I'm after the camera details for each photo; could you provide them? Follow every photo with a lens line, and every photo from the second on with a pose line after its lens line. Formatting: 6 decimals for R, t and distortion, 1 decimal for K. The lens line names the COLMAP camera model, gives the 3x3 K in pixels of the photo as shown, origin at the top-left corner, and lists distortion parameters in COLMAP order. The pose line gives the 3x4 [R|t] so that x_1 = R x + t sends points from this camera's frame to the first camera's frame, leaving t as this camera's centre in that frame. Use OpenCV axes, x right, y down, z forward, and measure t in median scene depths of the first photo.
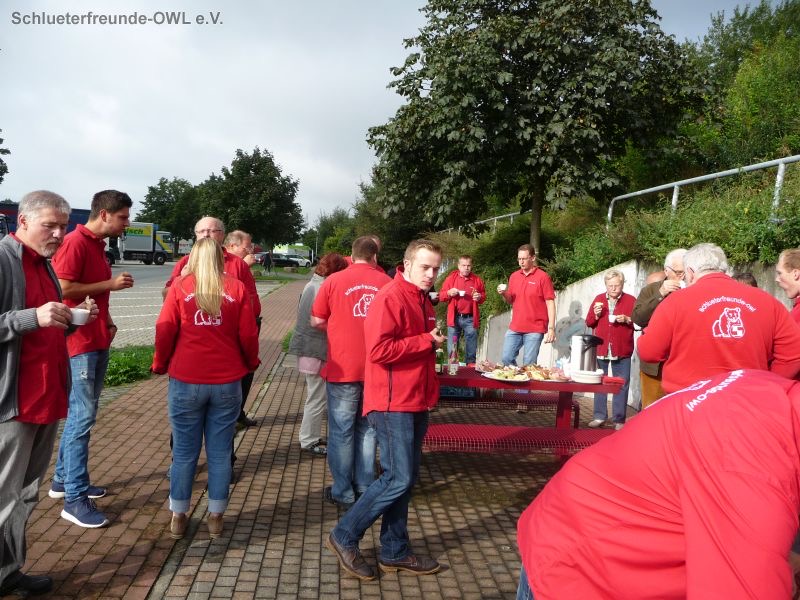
lens RADIAL K [[635.3, 0, 400.0], [0, 635.3, 300.0], [0, 0, 1]] dist [-0.007037, -0.002315]
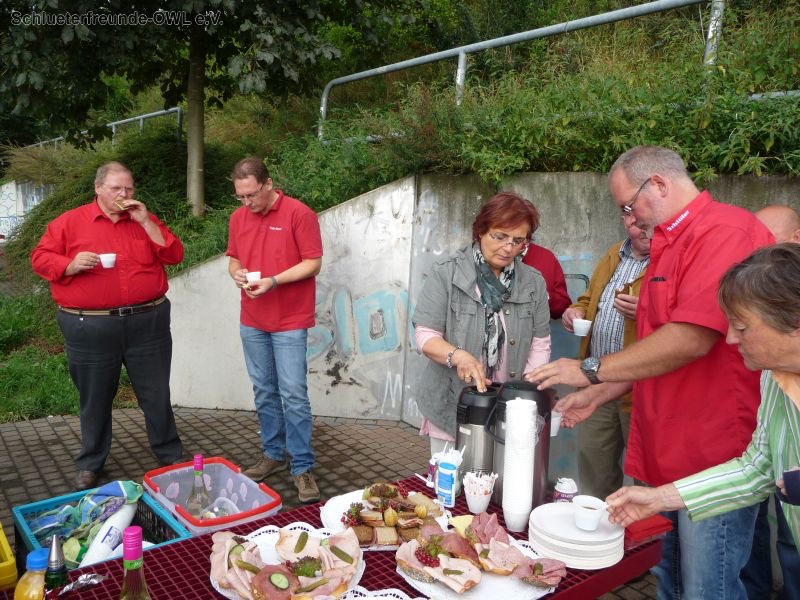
lens RADIAL K [[635.3, 0, 400.0], [0, 635.3, 300.0], [0, 0, 1]] dist [-0.007037, -0.002315]
pose [[0.835036, -0.112604, 0.538550, 0.026541], [0.047137, 0.989876, 0.133882, -0.024610], [-0.548173, -0.086410, 0.831889, 0.419755]]
